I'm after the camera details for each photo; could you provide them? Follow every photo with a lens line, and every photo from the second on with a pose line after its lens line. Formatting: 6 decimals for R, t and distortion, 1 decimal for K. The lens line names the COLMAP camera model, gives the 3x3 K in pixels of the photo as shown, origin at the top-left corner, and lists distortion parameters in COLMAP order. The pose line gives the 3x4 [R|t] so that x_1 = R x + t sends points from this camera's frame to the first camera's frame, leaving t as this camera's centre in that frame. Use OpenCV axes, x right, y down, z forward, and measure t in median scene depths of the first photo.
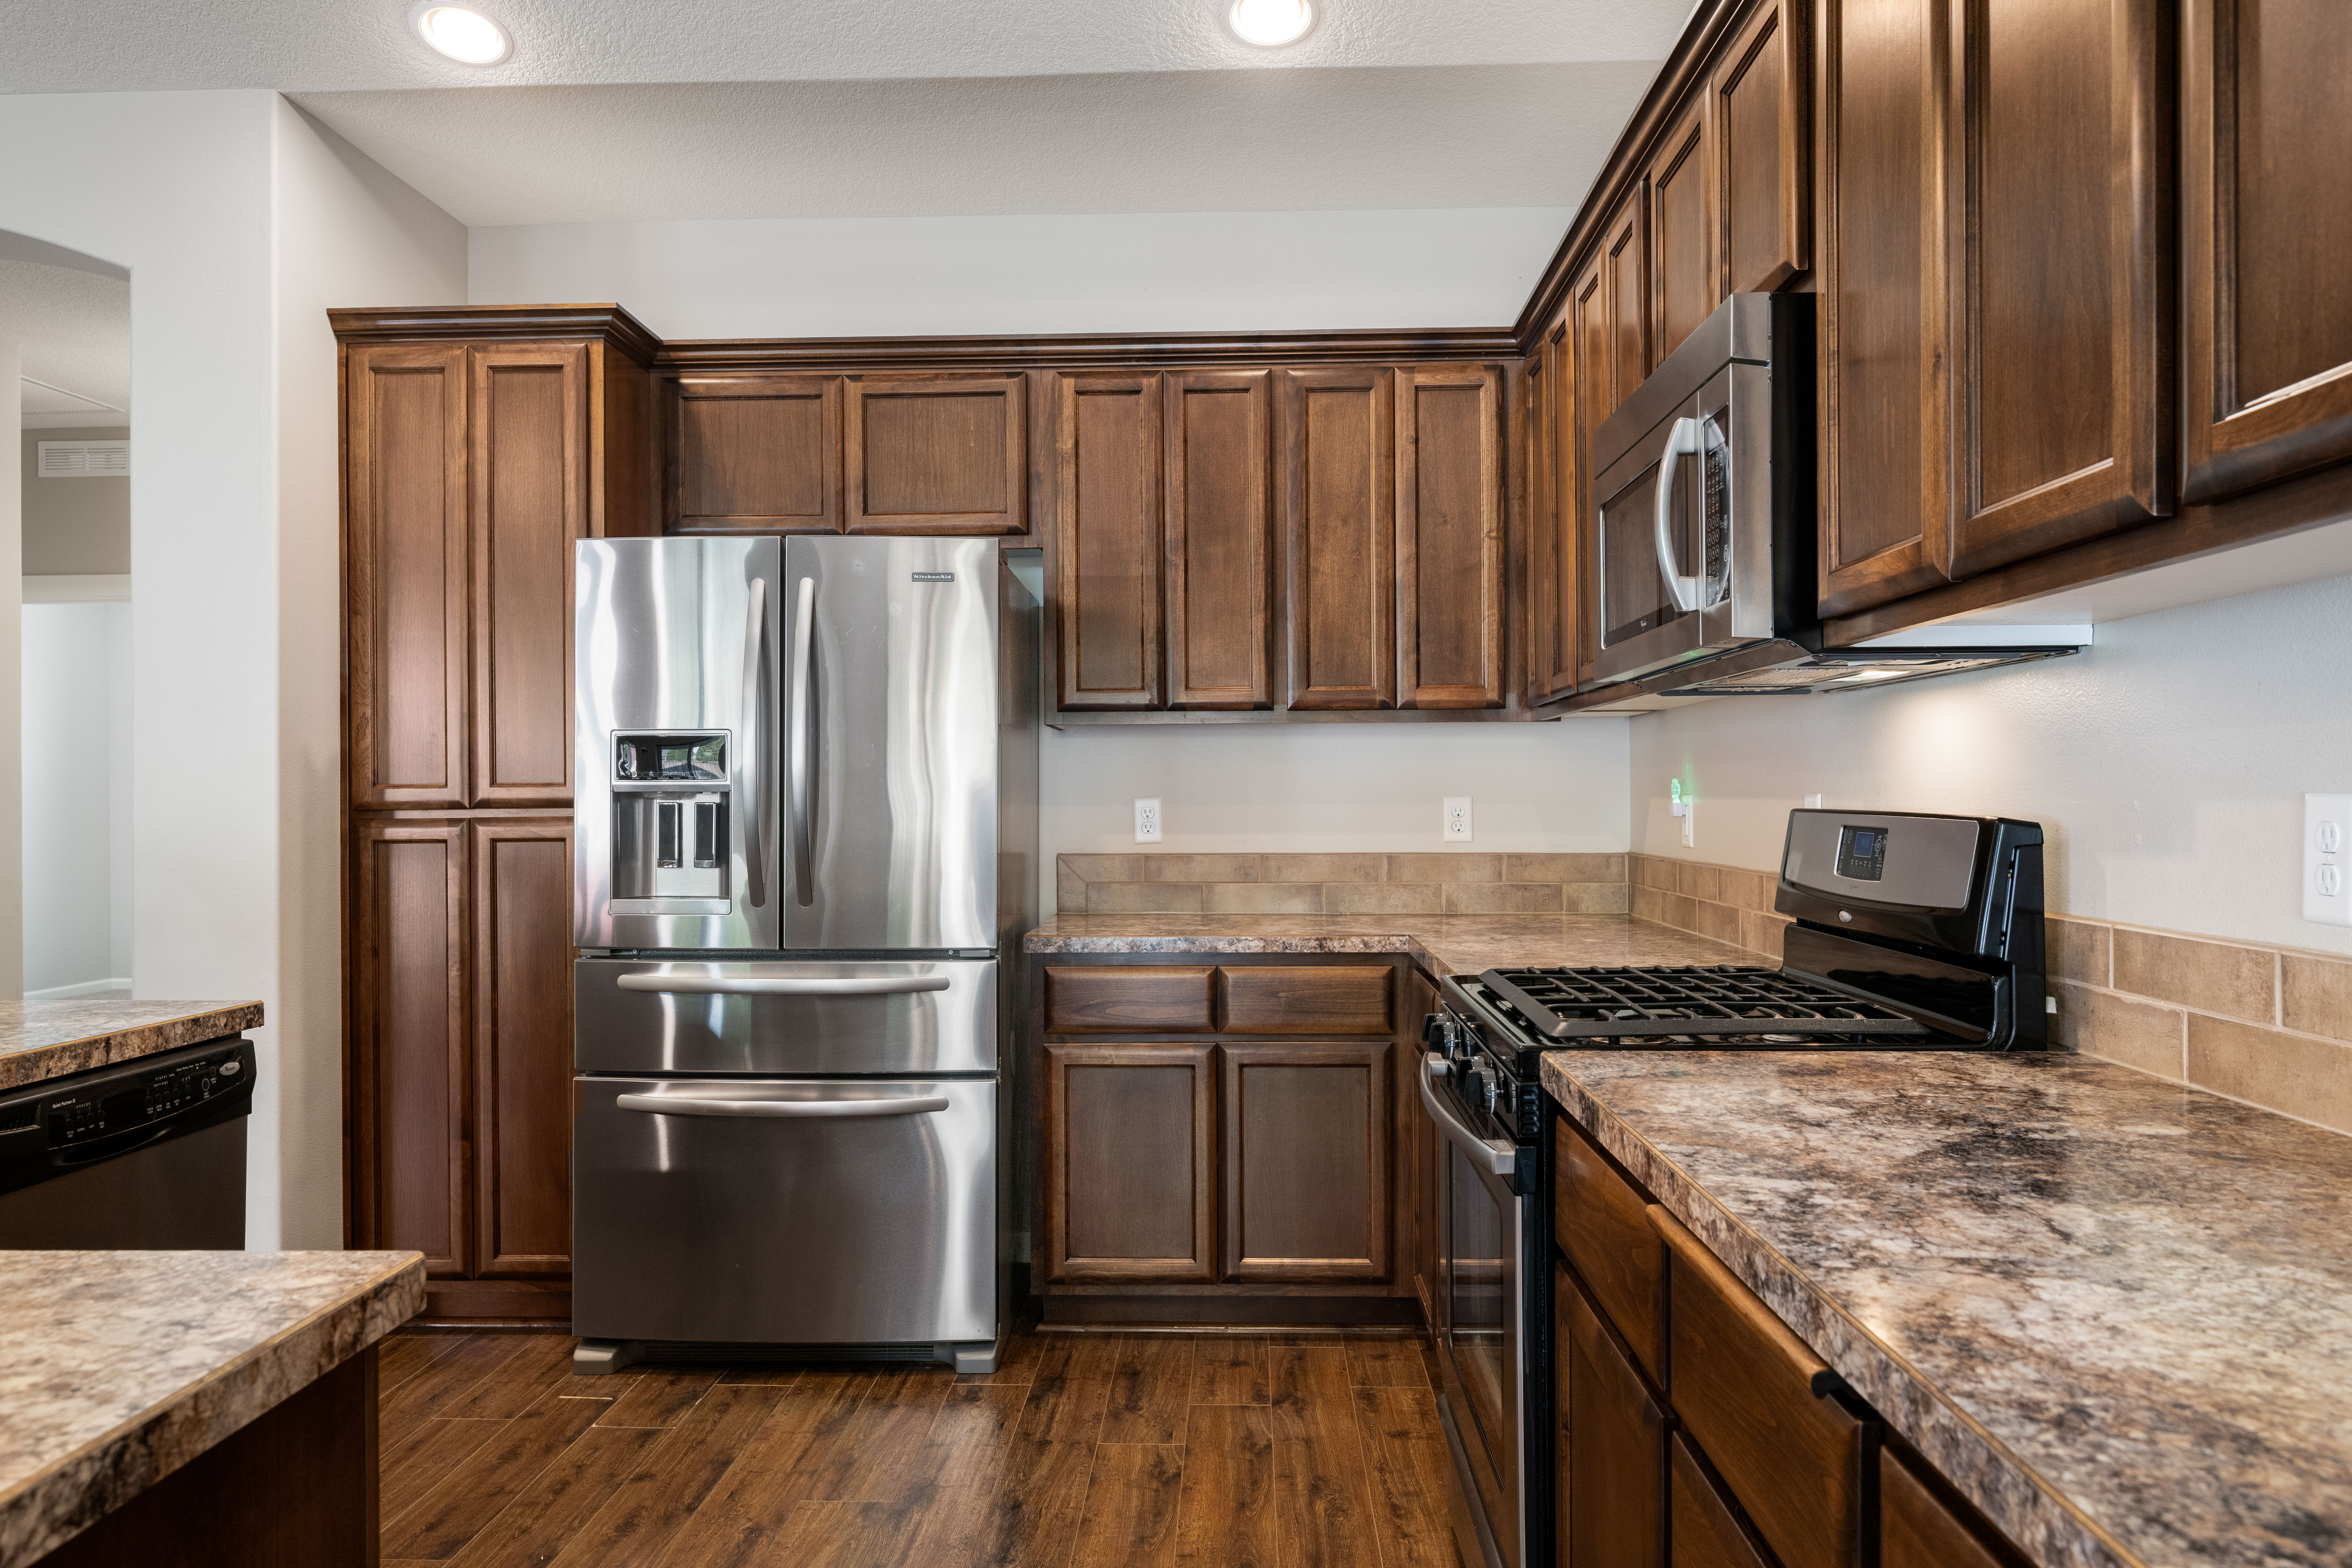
lens RADIAL K [[1576.7, 0, 1238.9], [0, 1576.7, 794.5], [0, 0, 1]] dist [0.004106, 0.000712]
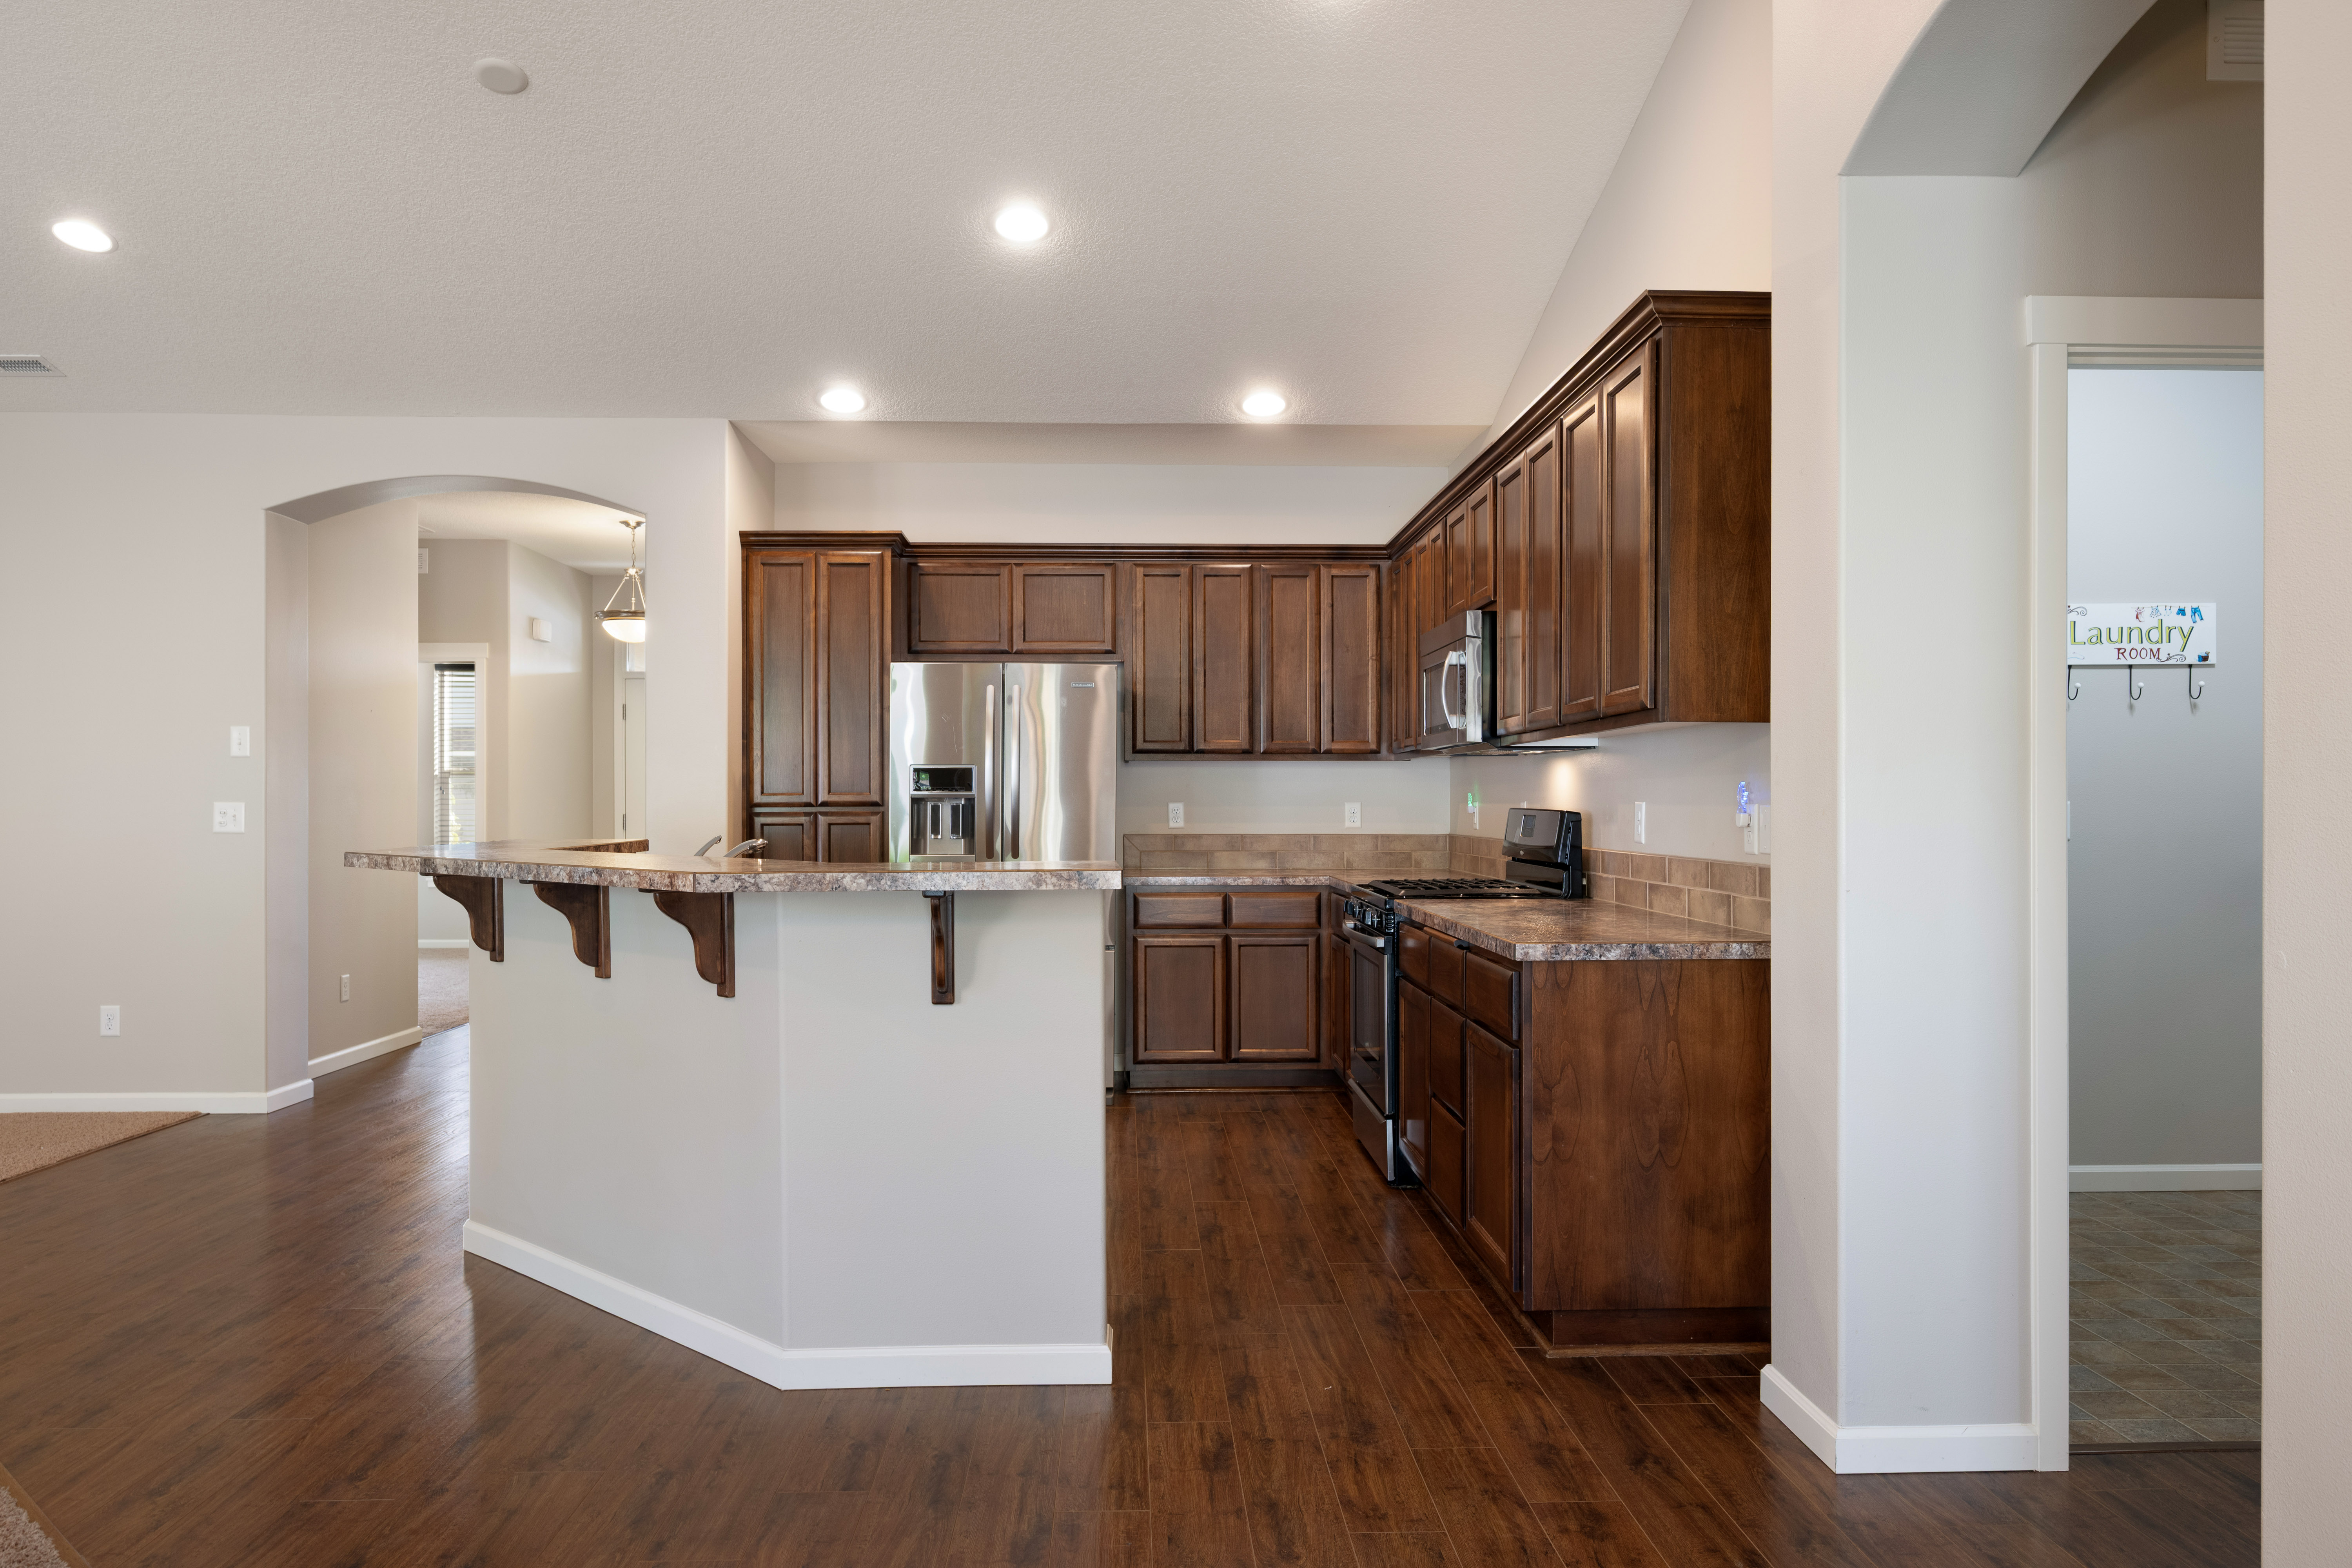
lens RADIAL K [[1723.6, 0, 1262.8], [0, 1723.6, 789.5], [0, 0, 1]] dist [0.001924, -0.001644]
pose [[0.994788, 0.004195, 0.101882, -0.168494], [-0.003623, 0.999977, -0.005794, -0.001198], [-0.101904, 0.005395, 0.994780, -0.966176]]
